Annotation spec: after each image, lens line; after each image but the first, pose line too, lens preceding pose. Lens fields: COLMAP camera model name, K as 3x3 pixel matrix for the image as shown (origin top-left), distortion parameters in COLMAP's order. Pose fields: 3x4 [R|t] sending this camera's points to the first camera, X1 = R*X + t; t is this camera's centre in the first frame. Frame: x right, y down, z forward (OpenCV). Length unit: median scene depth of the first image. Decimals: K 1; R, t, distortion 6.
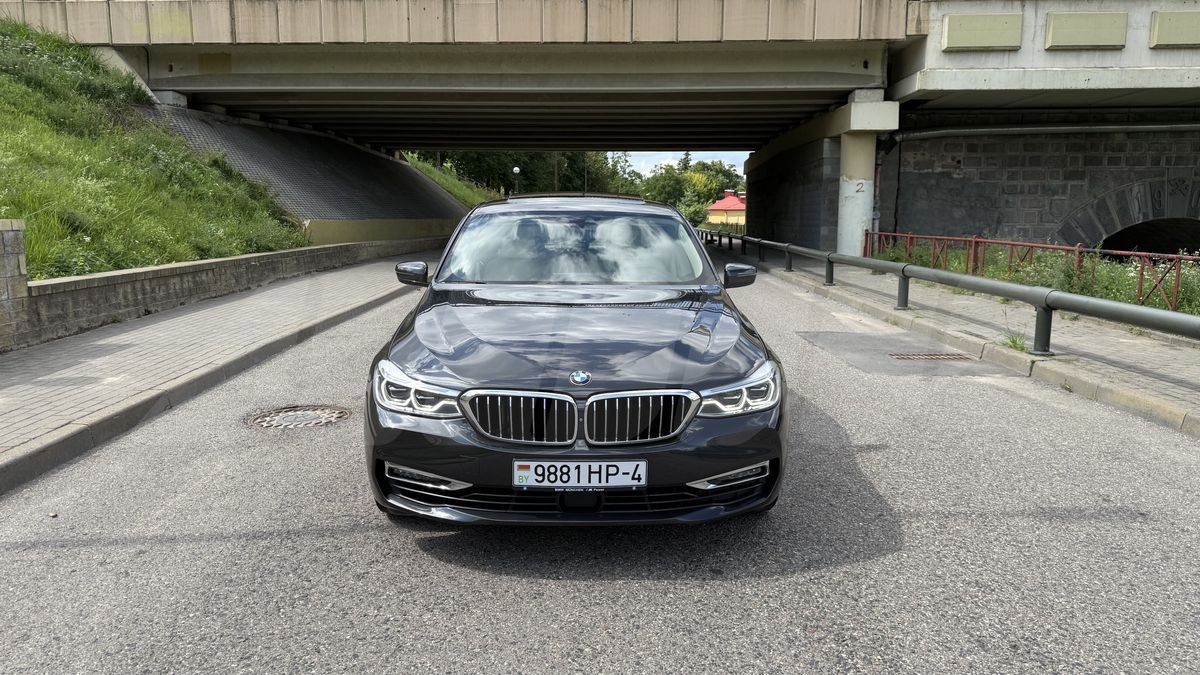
lens RADIAL K [[871.3, 0, 600.4], [0, 871.3, 356.7], [0, 0, 1]] dist [0.041663, -0.069055]
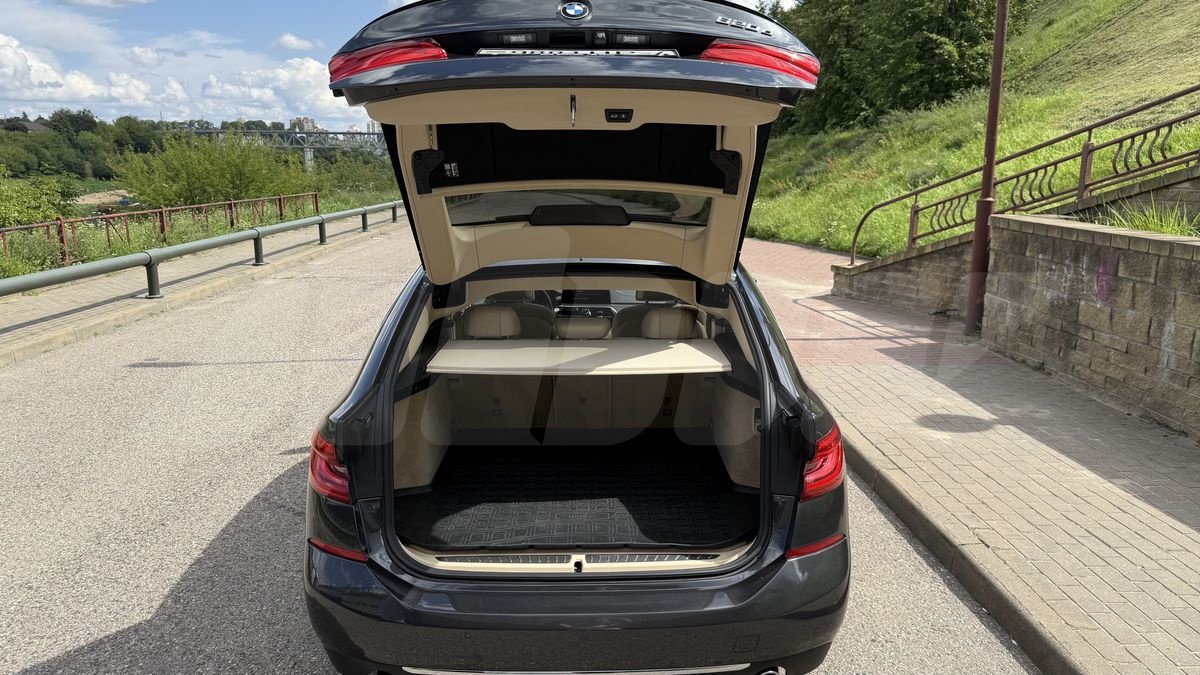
lens RADIAL K [[853.1, 0, 595.9], [0, 853.1, 360.4], [0, 0, 1]] dist [0.000647, 0.001578]
pose [[-0.999981, -0.003017, 0.005436, -0.084596], [-0.000680, 0.922201, 0.386710, -0.122995], [-0.006180, 0.386699, -0.922185, 0.604312]]
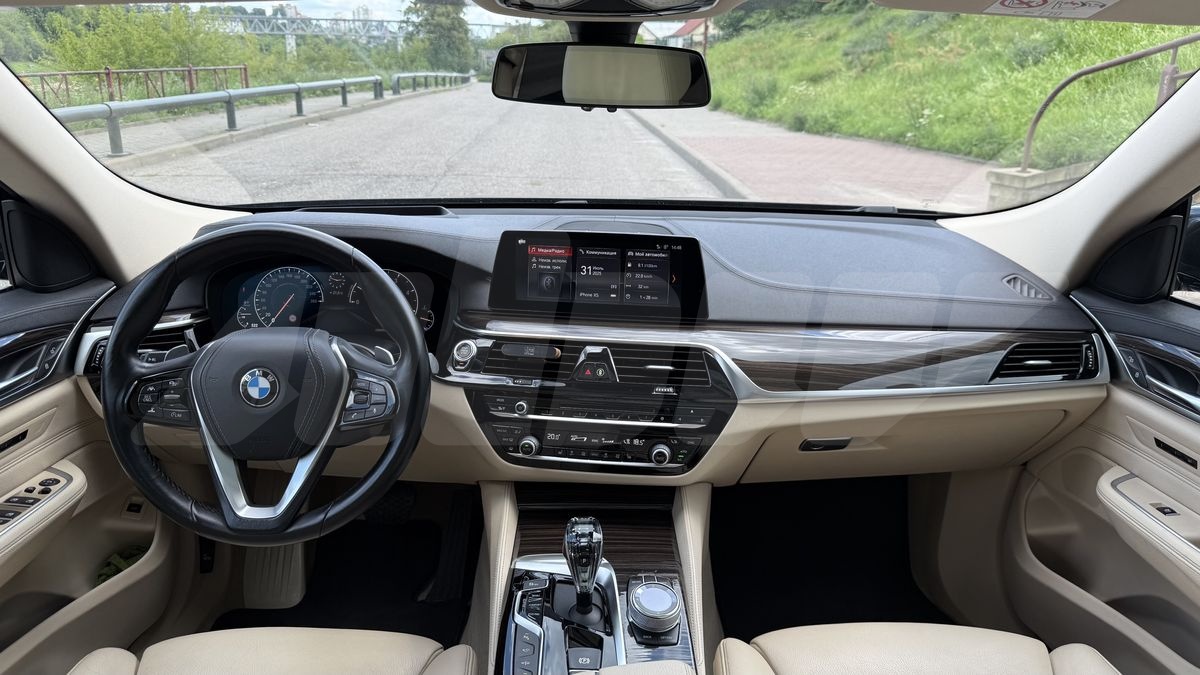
lens RADIAL K [[822.2, 0, 601.3], [0, 822.2, 339.0], [0, 0, 1]] dist [0.096019, -0.150158]
pose [[-0.999719, -0.017354, -0.016173, -0.072288], [-0.022938, 0.881066, 0.472436, -0.056235], [0.006051, 0.472674, -0.881216, 0.378827]]
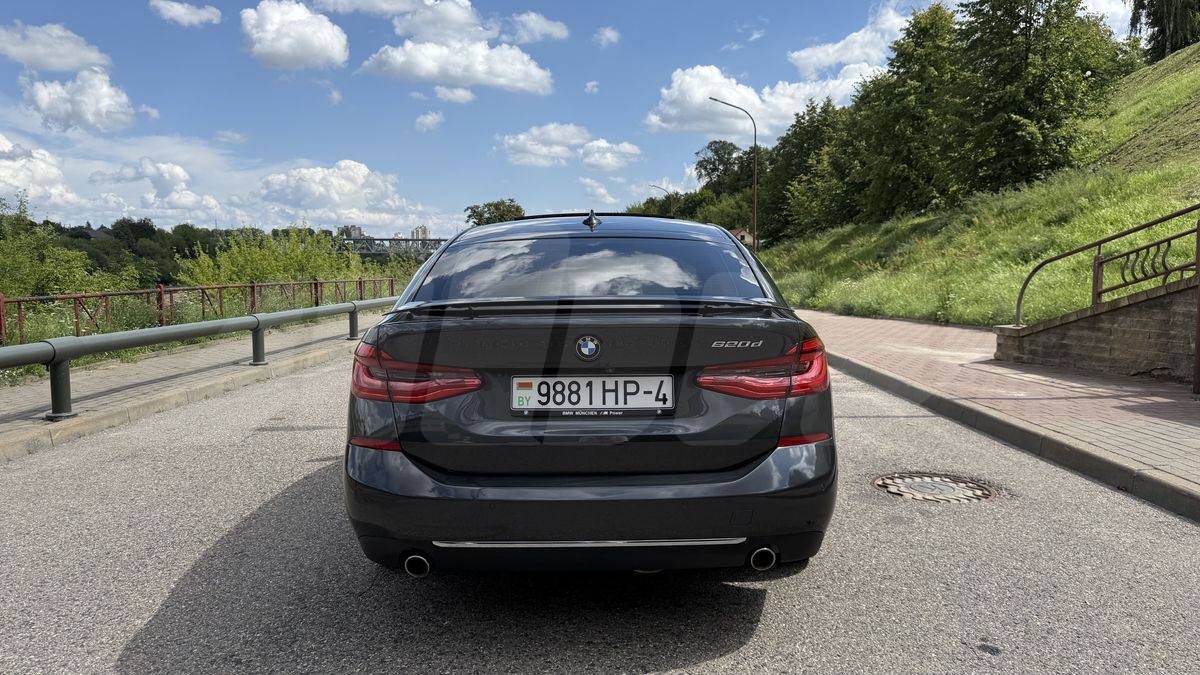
lens RADIAL K [[846.3, 0, 593.5], [0, 846.3, 343.0], [0, 0, 1]] dist [0.063961, -0.084505]
pose [[-0.998903, 0.001306, 0.046817, -0.020487], [0.013183, 0.967033, 0.254309, -0.087131], [-0.044941, 0.254647, -0.965989, 0.567959]]
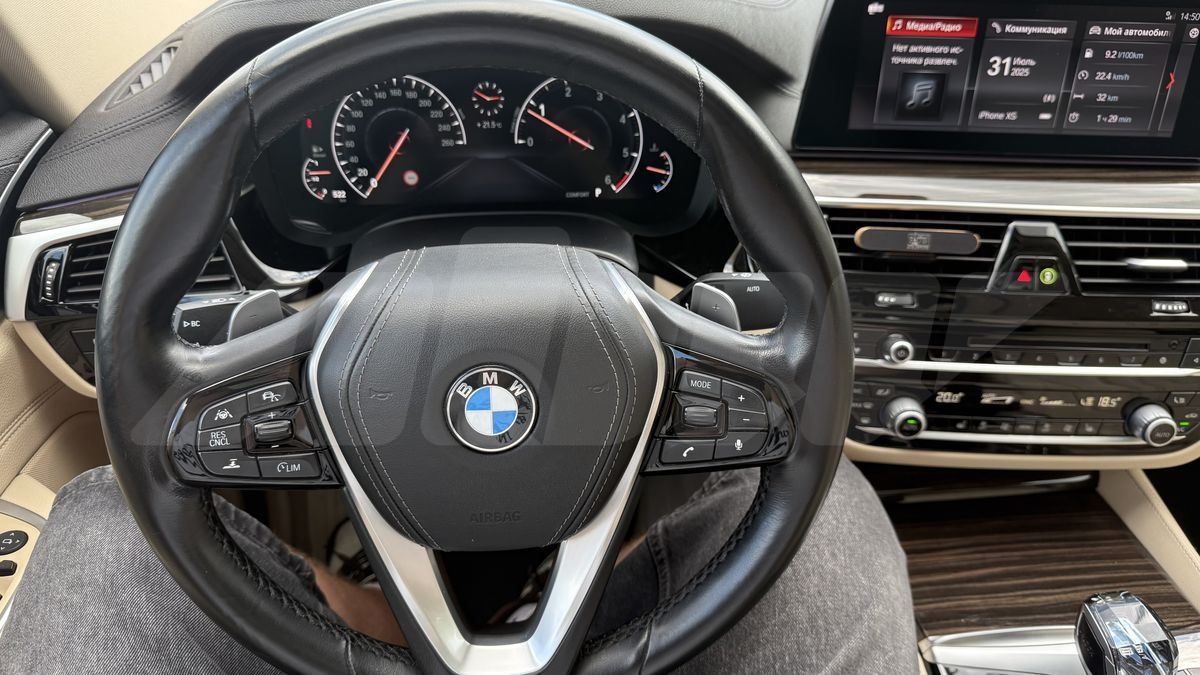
lens RADIAL K [[853.0, 0, 604.6], [0, 853.0, 342.1], [0, 0, 1]] dist [0.047586, -0.092161]
pose [[-0.995667, 0.038002, -0.084873, -0.059516], [-0.032098, 0.716147, 0.697211, -0.049253], [0.087277, 0.696914, -0.711824, 0.359395]]
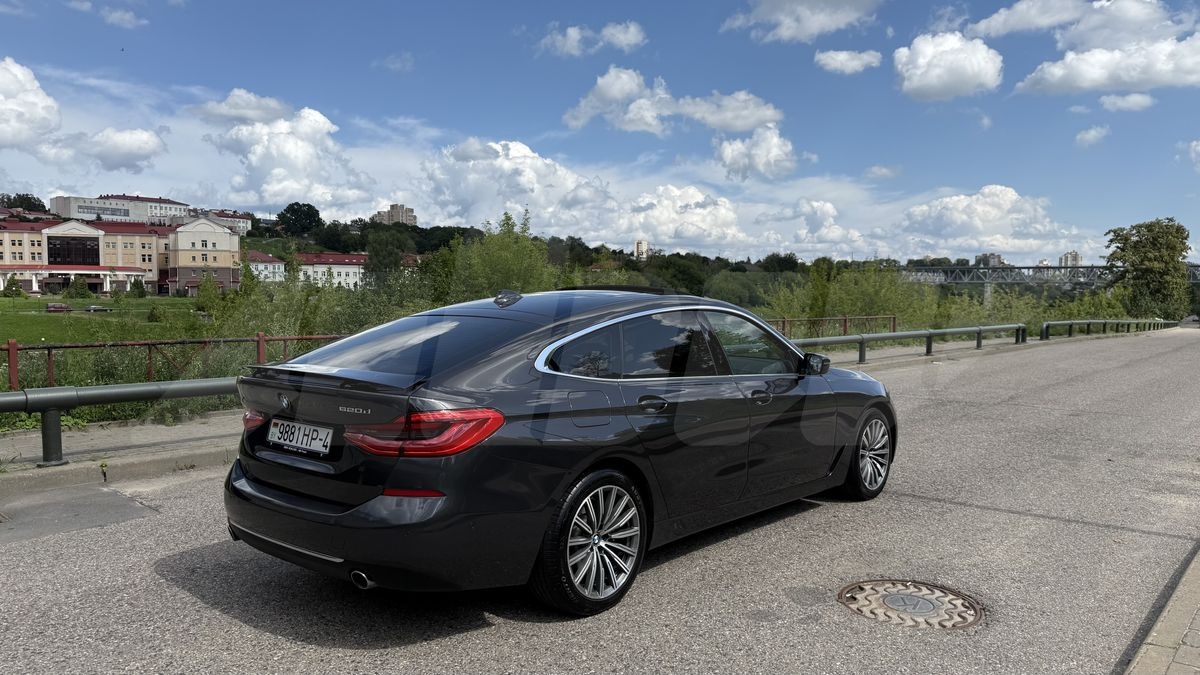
lens RADIAL K [[838.6, 0, 602.4], [0, 838.6, 338.8], [0, 0, 1]] dist [0.052557, -0.075180]
pose [[-0.723137, -0.038963, 0.689605, -0.203971], [0.110814, 0.978930, 0.171512, -0.091659], [-0.681758, 0.200445, -0.703582, 0.519850]]
